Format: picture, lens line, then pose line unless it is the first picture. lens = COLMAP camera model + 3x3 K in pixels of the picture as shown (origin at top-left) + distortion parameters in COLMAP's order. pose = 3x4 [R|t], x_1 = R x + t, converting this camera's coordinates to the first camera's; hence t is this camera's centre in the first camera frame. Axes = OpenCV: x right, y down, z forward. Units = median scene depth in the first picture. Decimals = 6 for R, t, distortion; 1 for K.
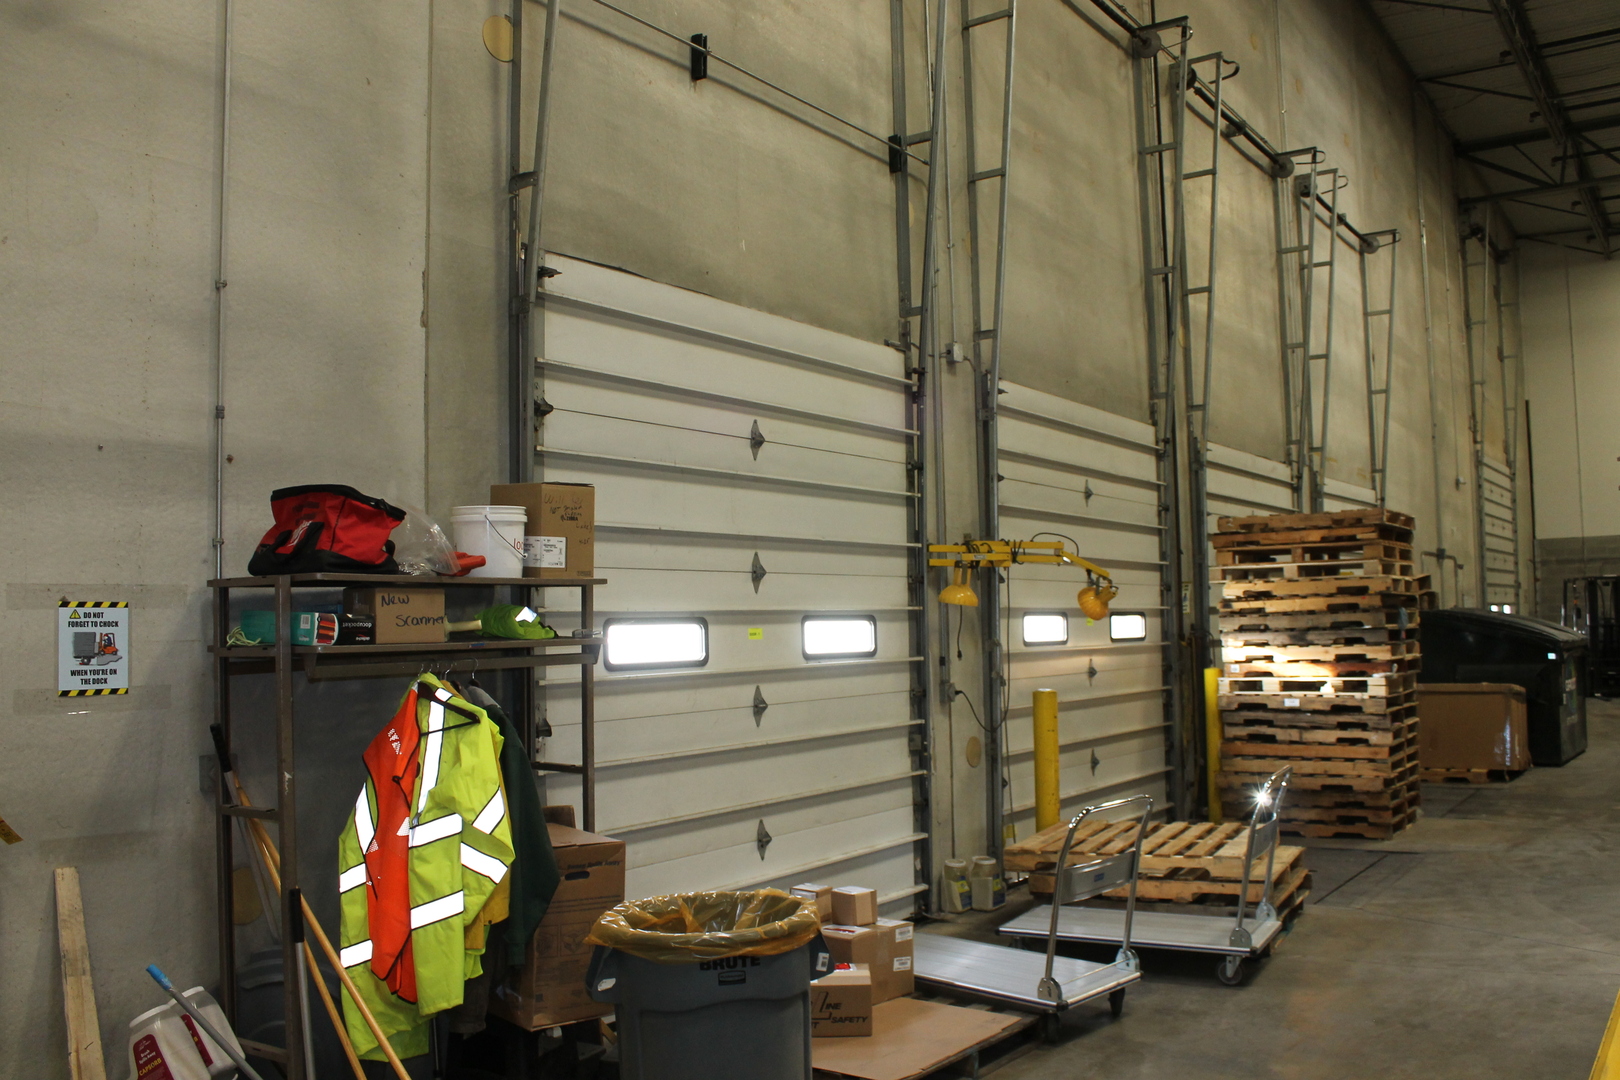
lens RADIAL K [[1360.7, 0, 802.4], [0, 1360.7, 550.0], [0, 0, 1]] dist [-0.148482, 0.104244]
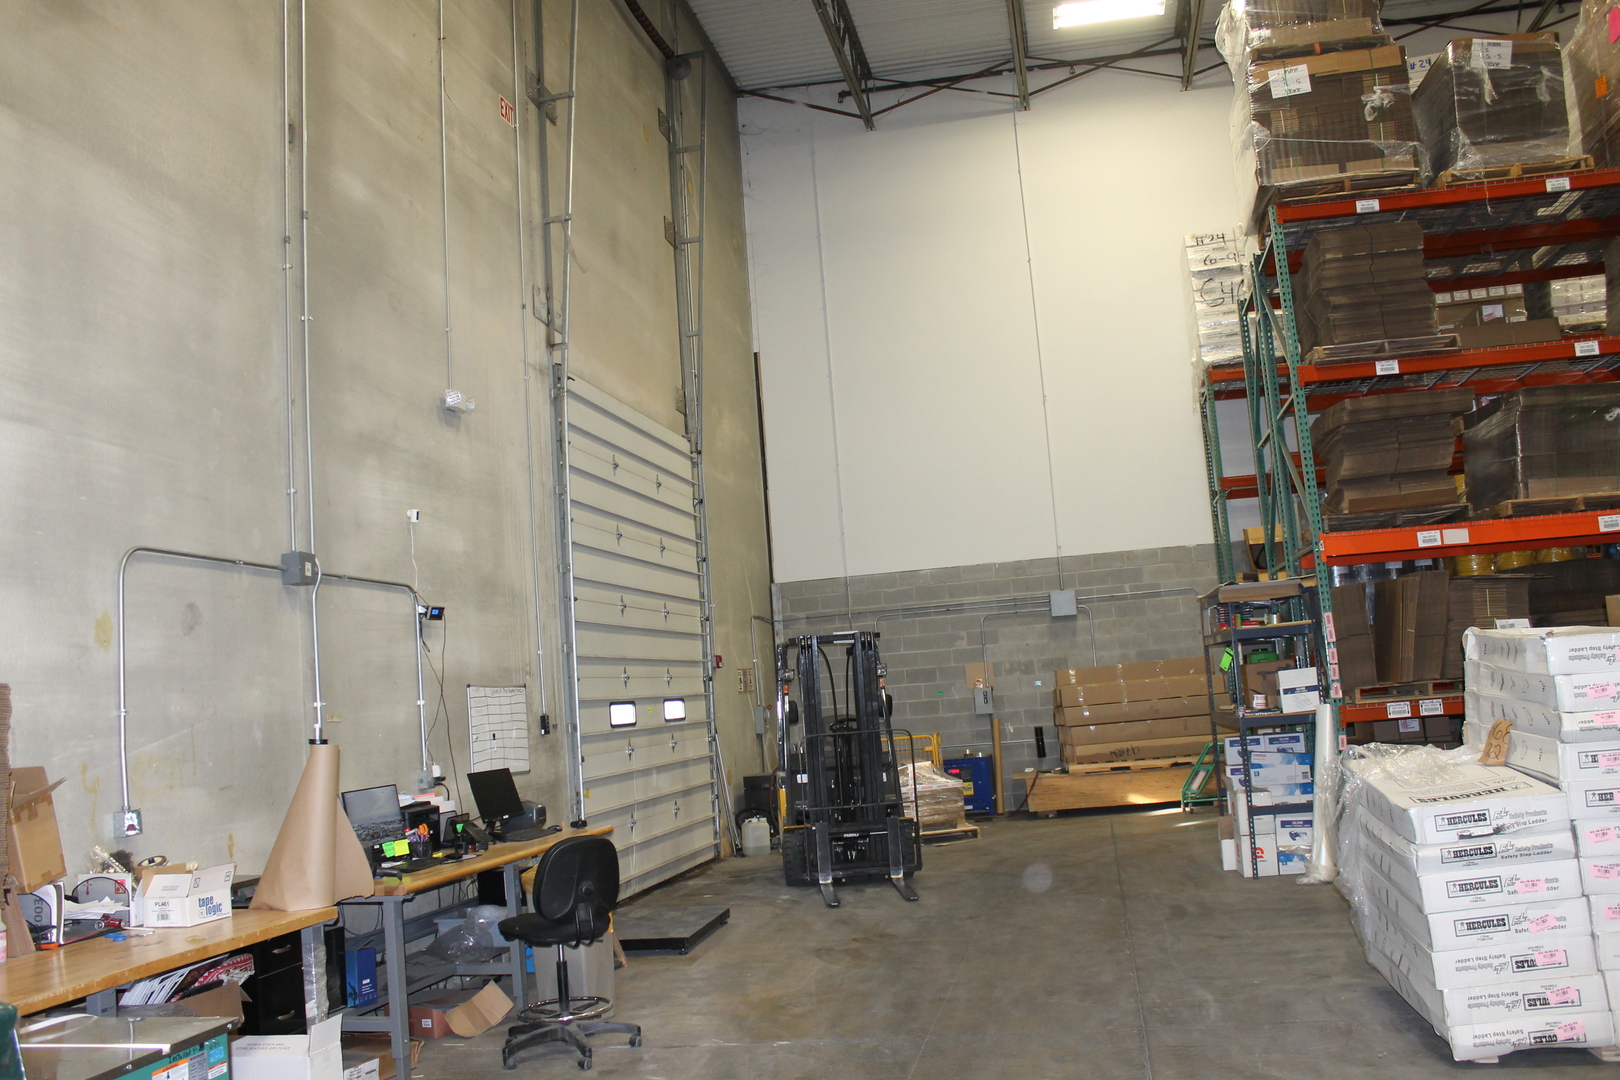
lens RADIAL K [[1360.7, 0, 817.3], [0, 1360.7, 543.3], [0, 0, 1]] dist [-0.148482, 0.104244]
pose [[0.905938, 0.001419, 0.423409, 0.324821], [0.030142, 0.997241, -0.067835, 0.016858], [-0.422337, 0.074217, 0.903396, 0.444934]]
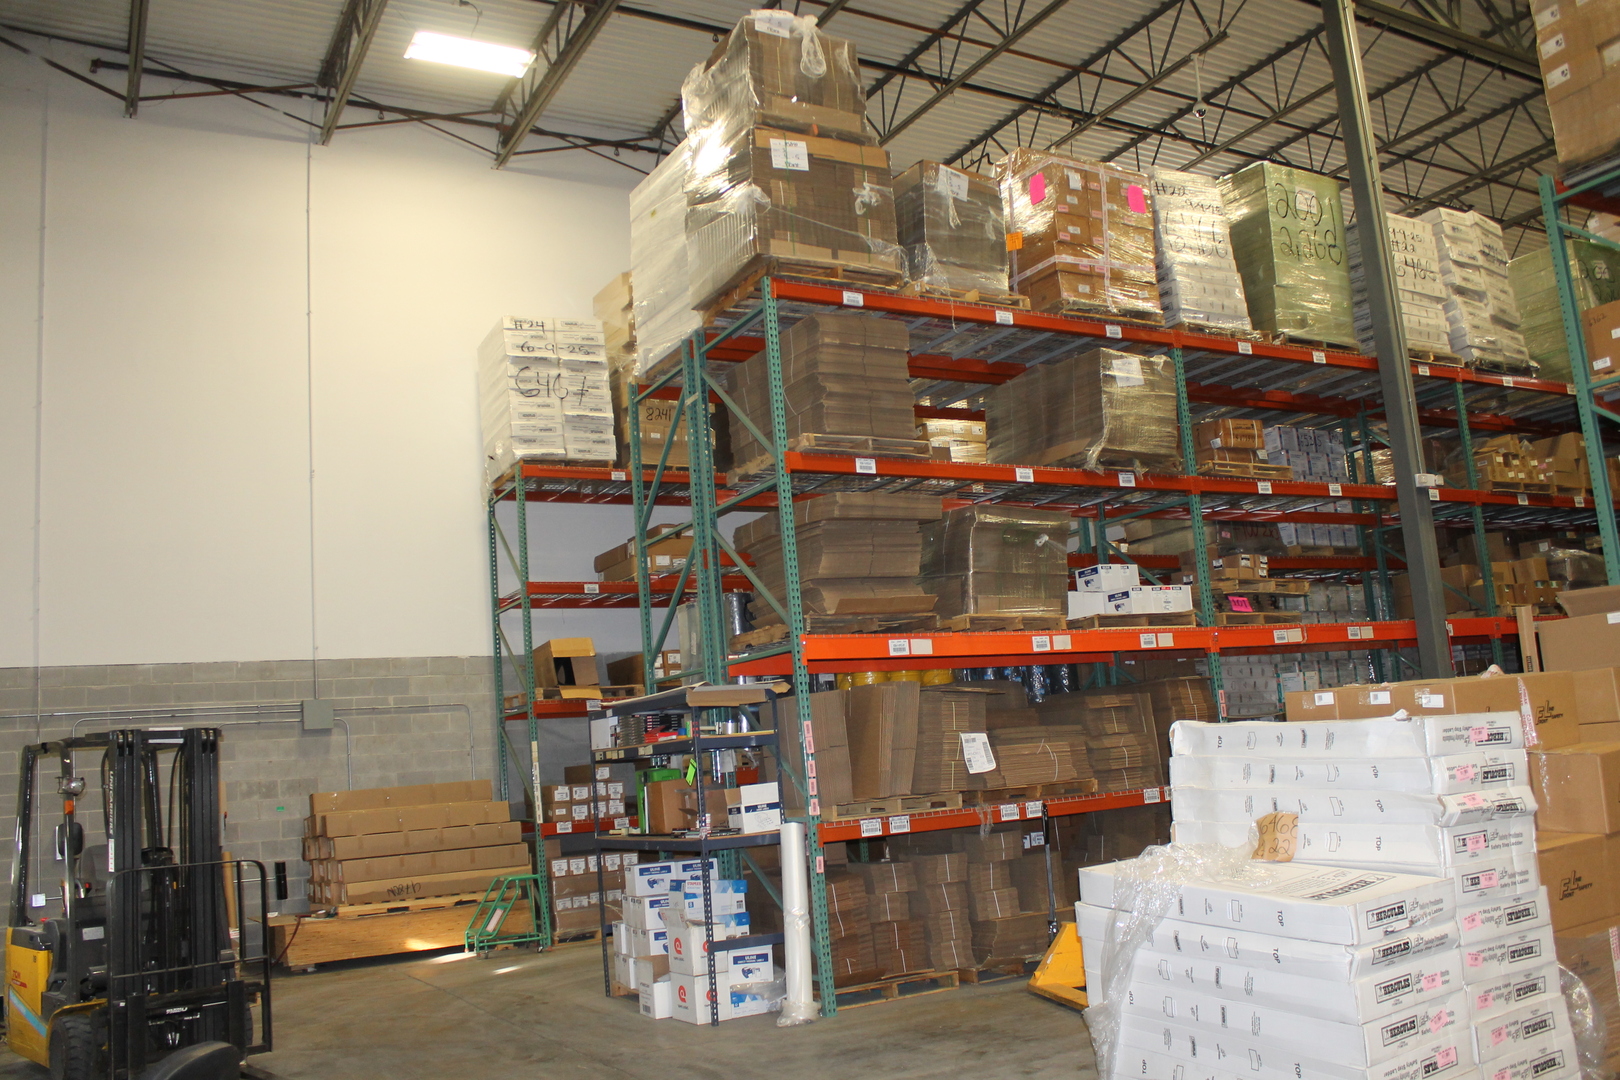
lens RADIAL K [[1360.7, 0, 807.0], [0, 1360.7, 549.2], [0, 0, 1]] dist [-0.148482, 0.104244]
pose [[0.423296, 0.129022, 0.896757, 0.298012], [0.017851, 0.988428, -0.150637, 0.023524], [-0.905815, 0.079772, 0.416095, 0.565928]]
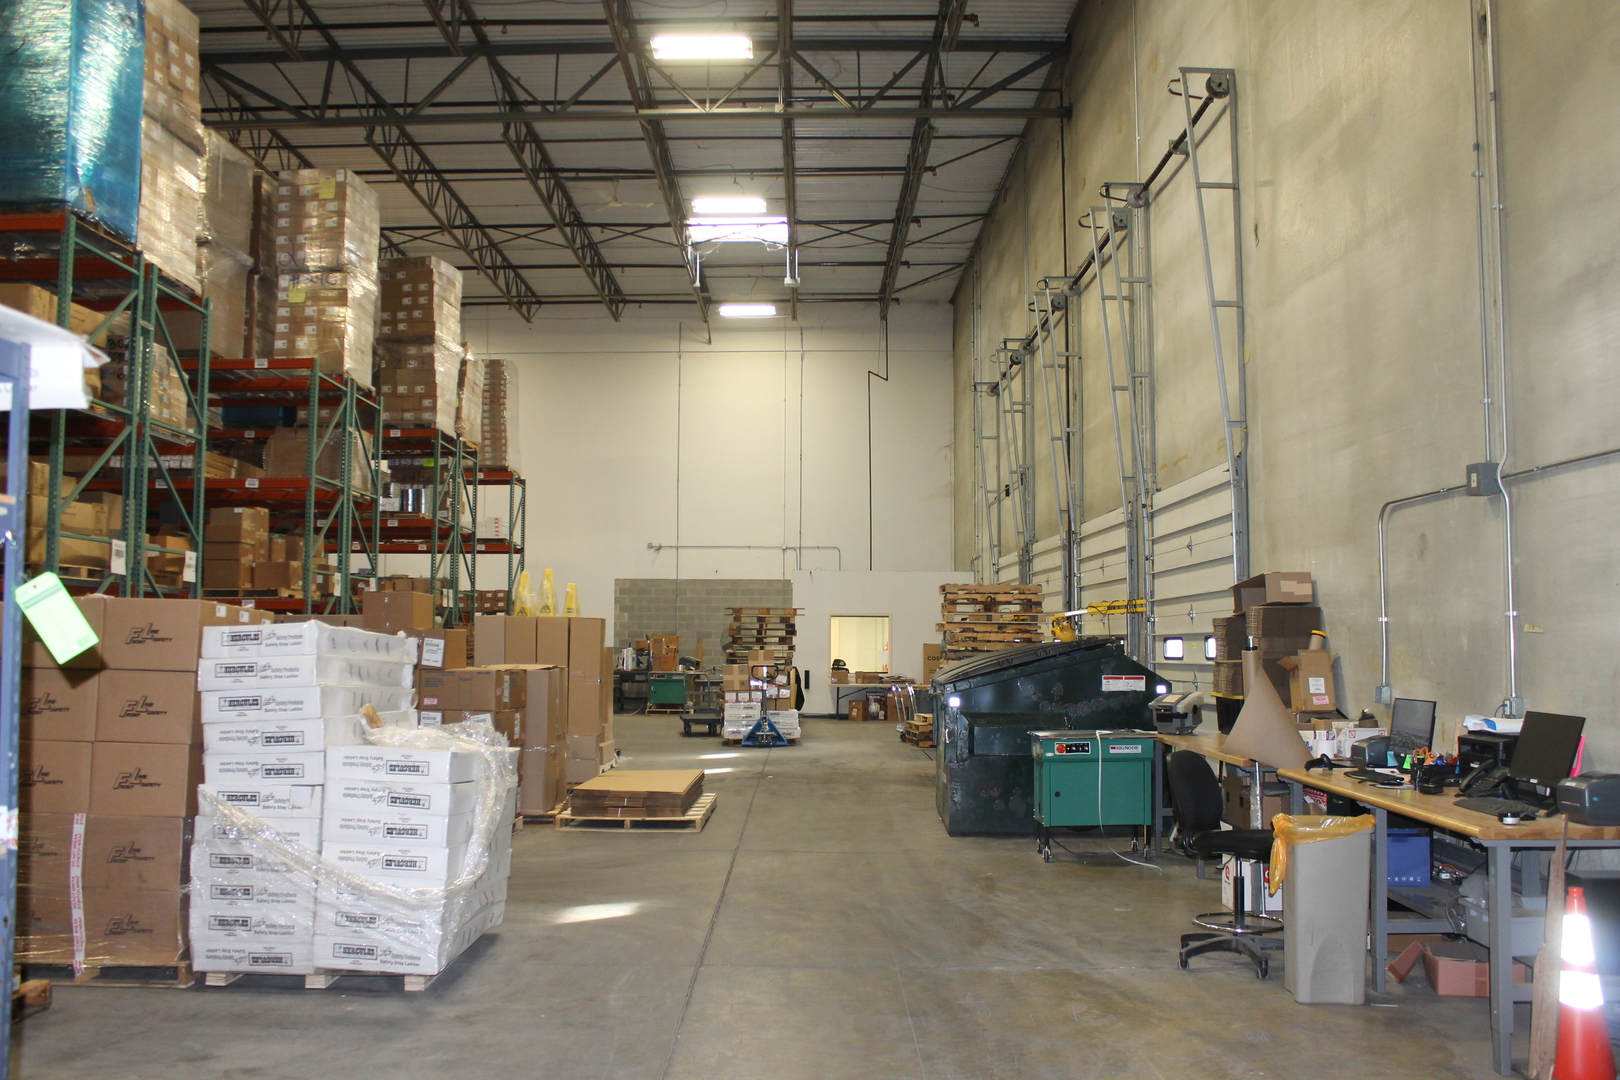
lens RADIAL K [[1360.7, 0, 808.5], [0, 1360.7, 541.7], [0, 0, 1]] dist [-0.148482, 0.104244]
pose [[-0.801890, -0.020712, -0.597113, 0.586187], [0.053716, 0.992852, -0.106577, 0.032600], [0.595052, -0.117537, -0.795046, 0.822492]]
